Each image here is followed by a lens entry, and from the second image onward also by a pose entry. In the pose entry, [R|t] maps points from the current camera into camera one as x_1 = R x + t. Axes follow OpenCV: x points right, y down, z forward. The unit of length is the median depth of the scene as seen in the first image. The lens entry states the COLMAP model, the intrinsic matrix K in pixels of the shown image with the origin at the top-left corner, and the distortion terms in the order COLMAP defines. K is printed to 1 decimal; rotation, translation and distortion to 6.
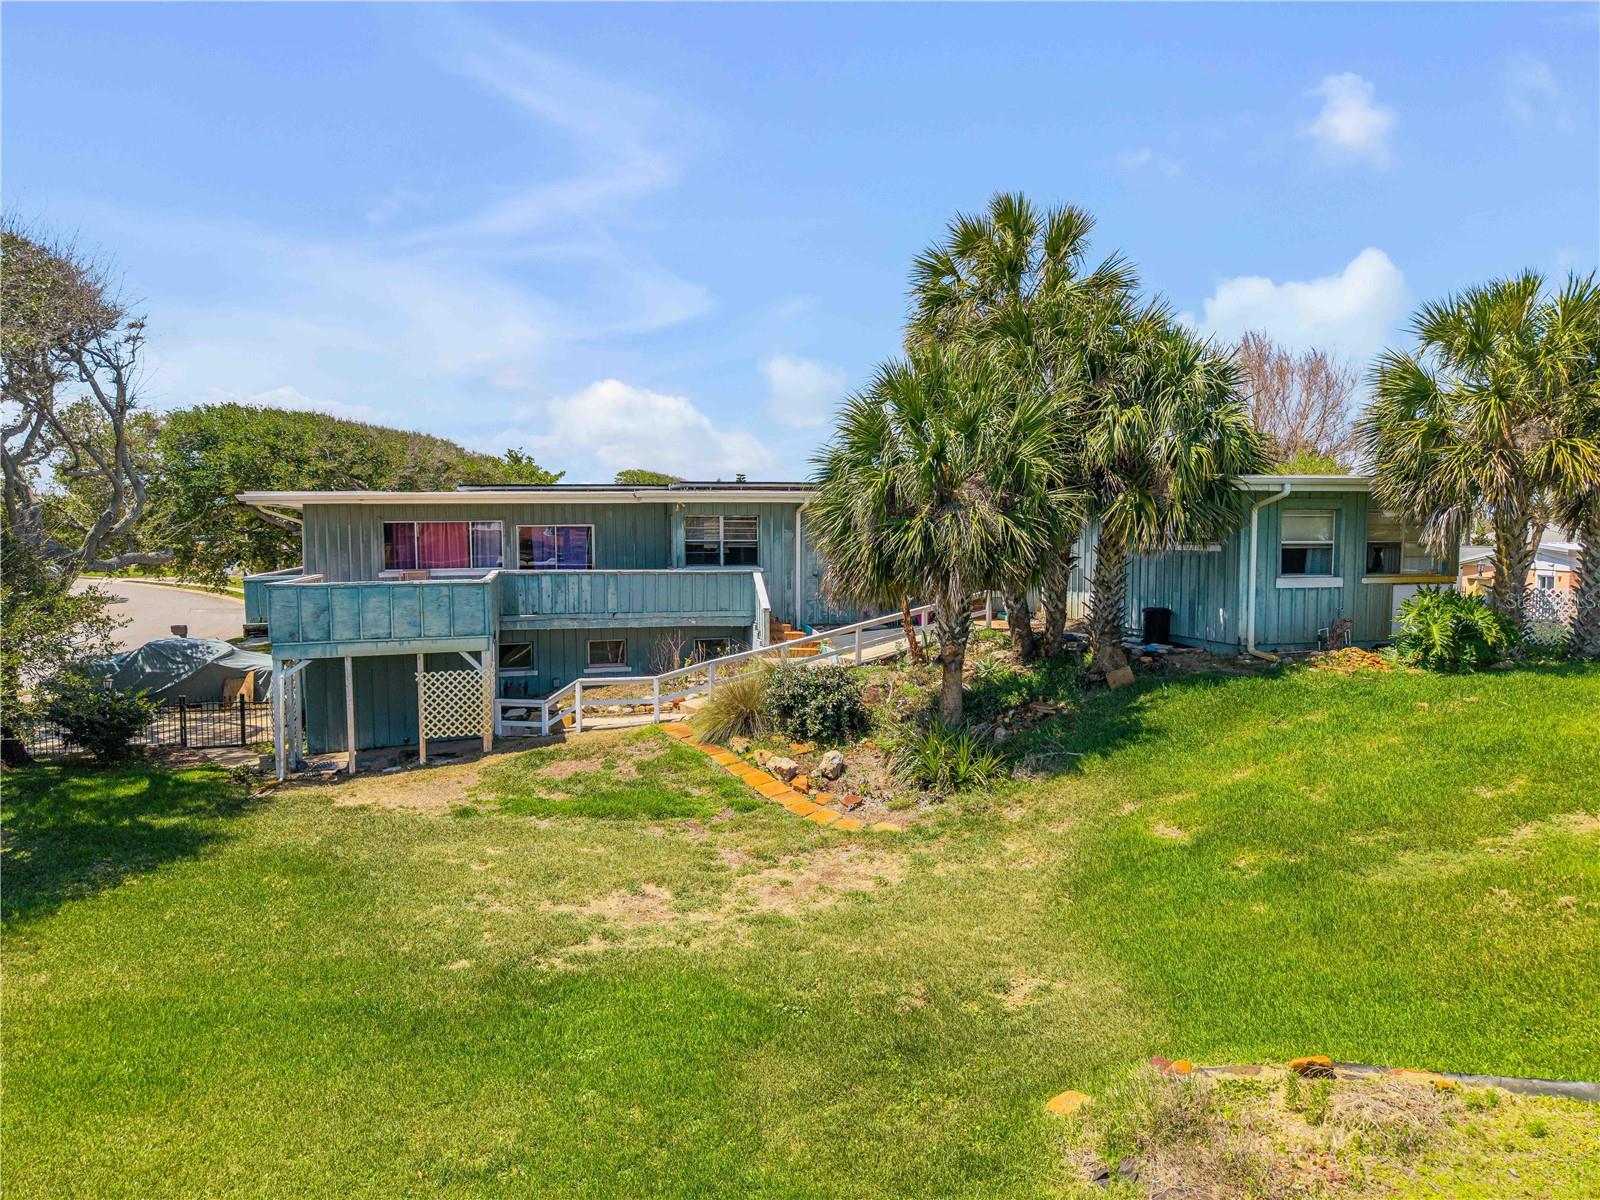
lens RADIAL K [[1082.4, 0, 802.2], [0, 1082.4, 603.1], [0, 0, 1]] dist [-0.006282, 0.000974]
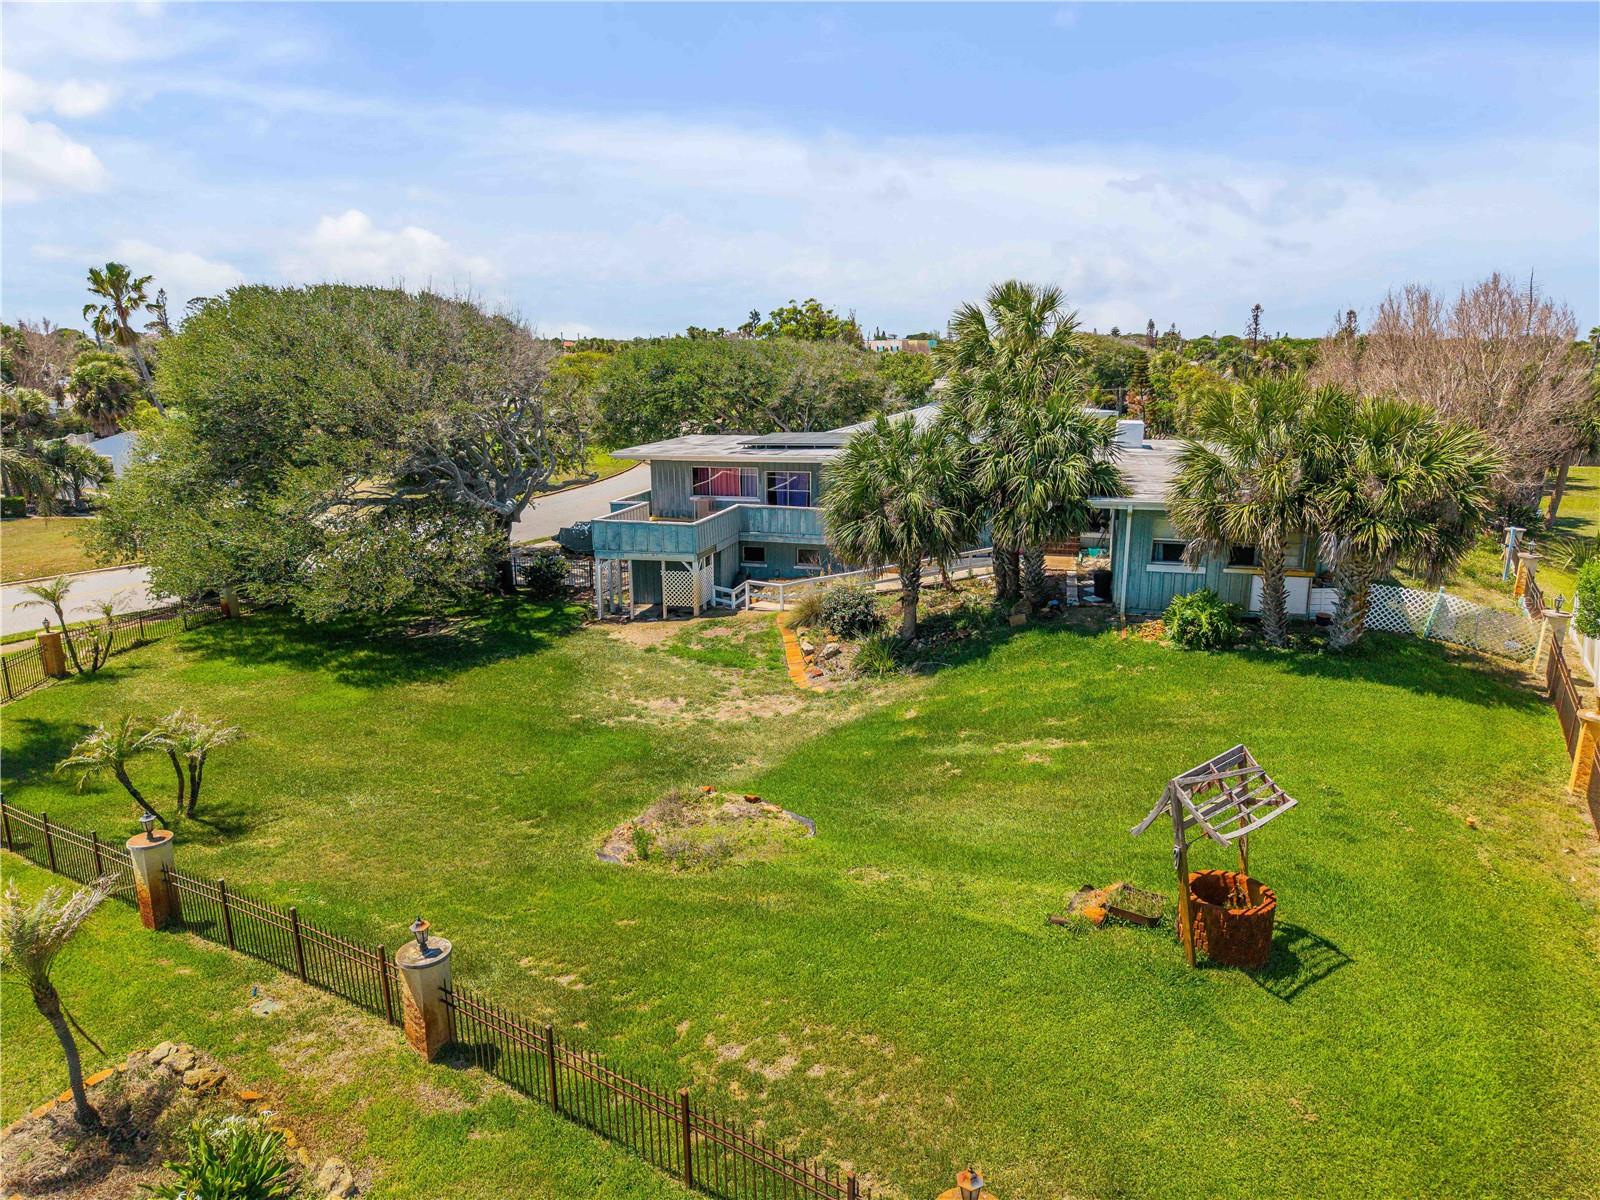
lens RADIAL K [[1073.9, 0, 799.4], [0, 1073.9, 606.4], [0, 0, 1]] dist [0.037554, -0.046220]
pose [[0.869031, 0.117084, -0.480704, 0.771430], [-0.031477, 0.982711, 0.182451, -0.227163], [0.493755, -0.143424, 0.857692, -0.496431]]
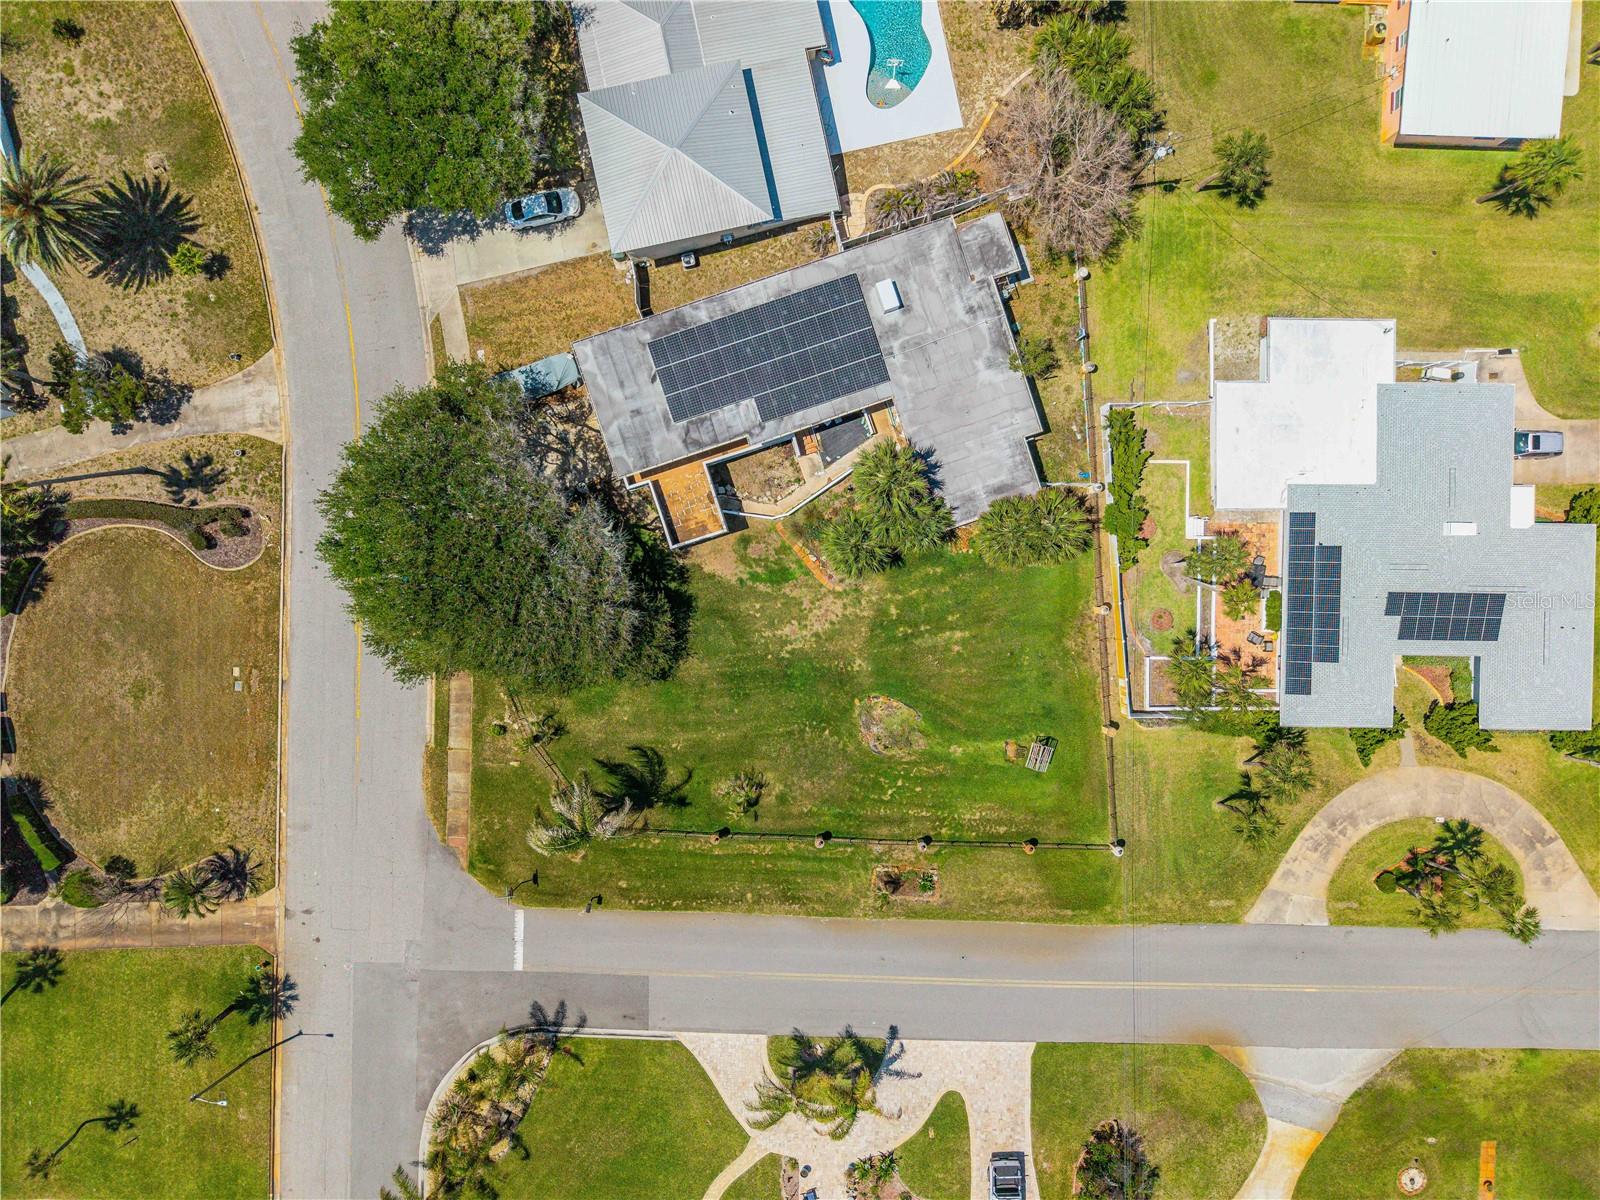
lens RADIAL K [[1069.9, 0, 802.0], [0, 1069.9, 608.7], [0, 0, 1]] dist [0.012186, -0.008322]
pose [[0.997552, -0.069702, 0.005674, -0.088347], [-0.002328, 0.047996, 0.998845, -3.565317], [-0.069894, -0.996413, 0.047716, 0.585442]]
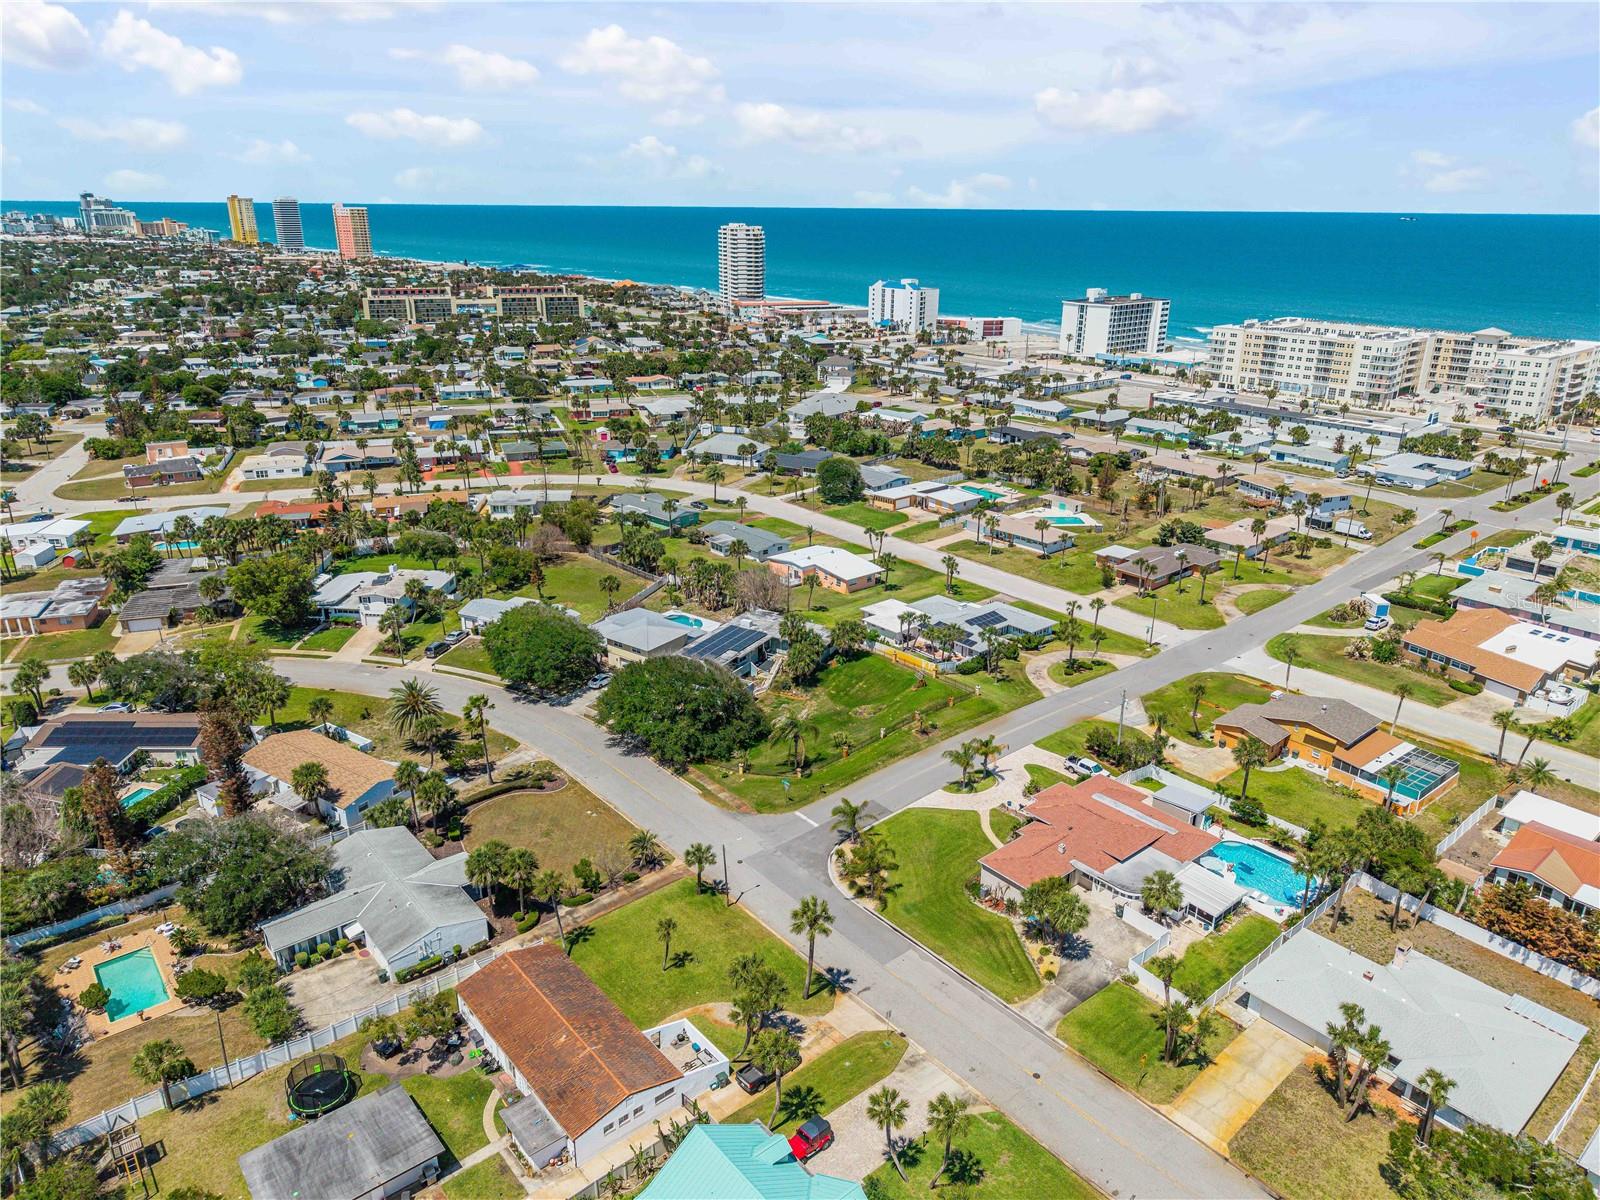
lens RADIAL K [[1073.9, 0, 799.4], [0, 1073.9, 606.4], [0, 0, 1]] dist [0.037554, -0.046220]
pose [[0.701814, -0.244958, 0.668919, -5.356866], [0.037311, 0.950369, 0.308879, -3.068062], [-0.711382, -0.191818, 0.676122, -4.603254]]
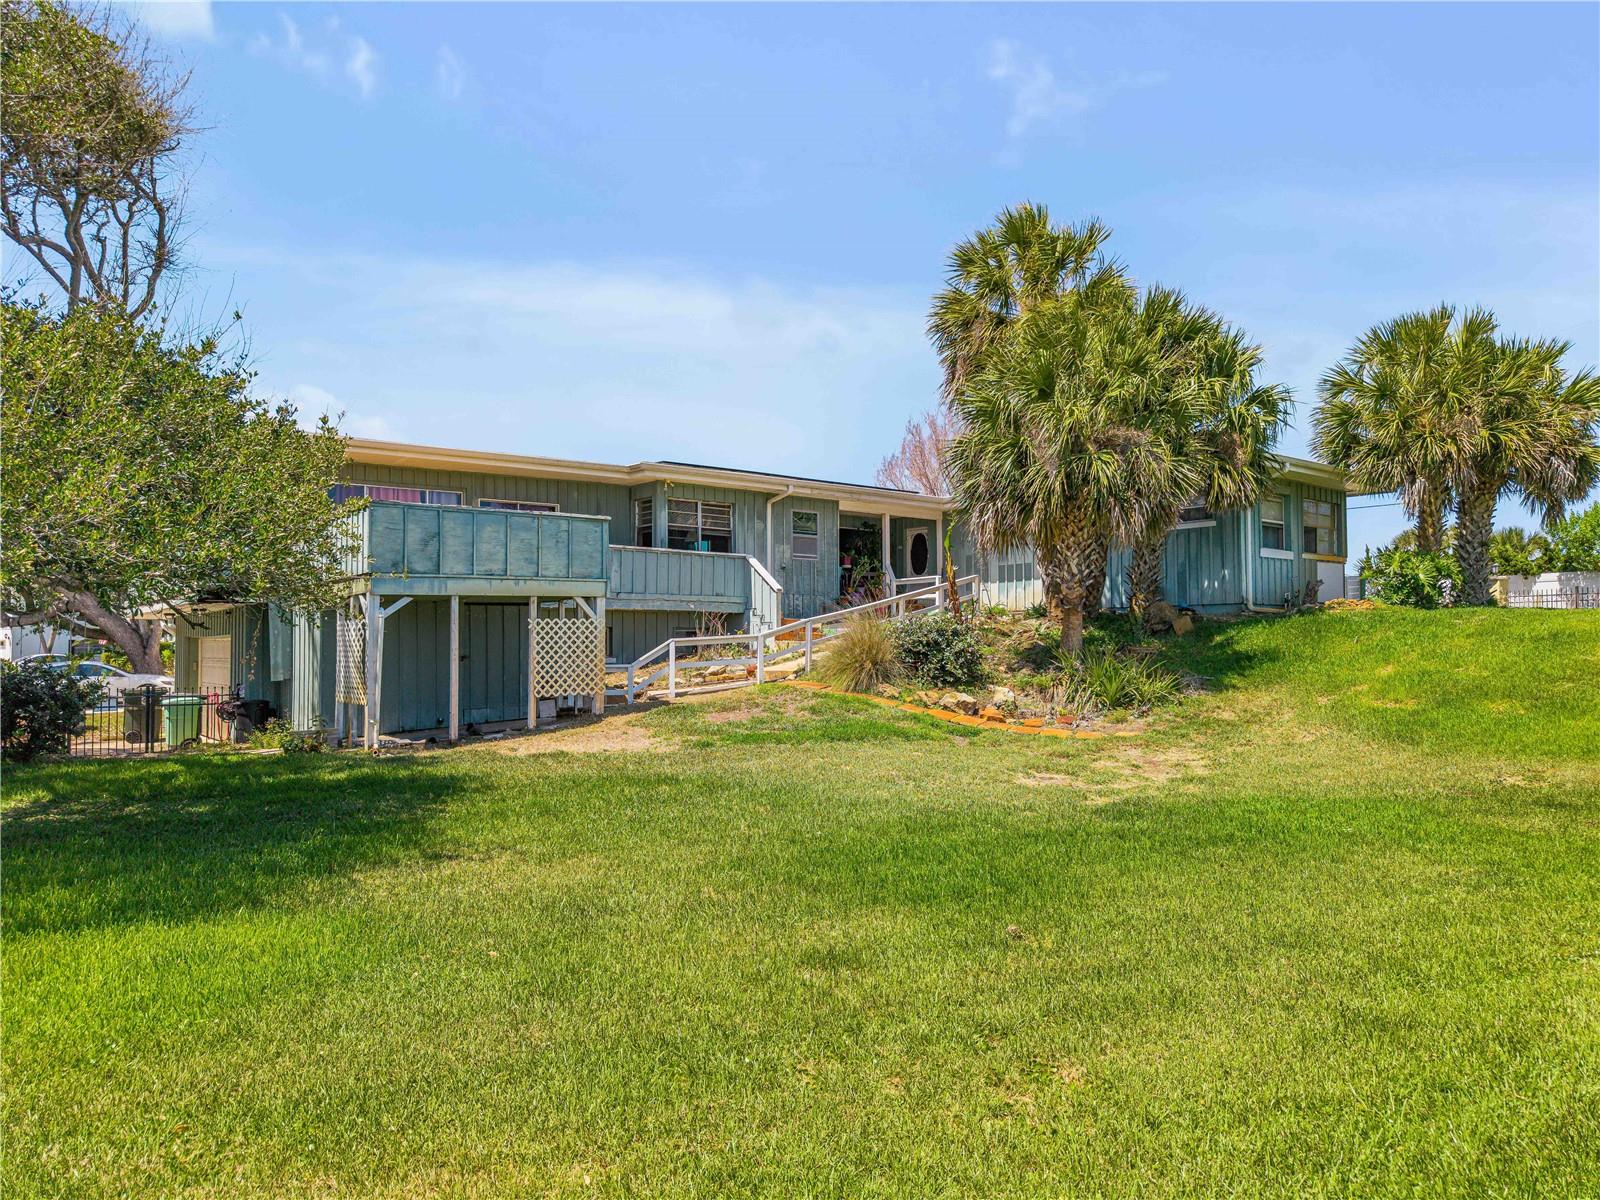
lens RADIAL K [[1082.1, 0, 803.1], [0, 1082.1, 602.3], [0, 0, 1]] dist [0.049130, -0.069474]
pose [[0.912262, 0.014520, 0.409349, -0.522883], [0.029617, 0.994417, -0.101276, 0.147798], [-0.408535, 0.104514, 0.906739, 0.142371]]
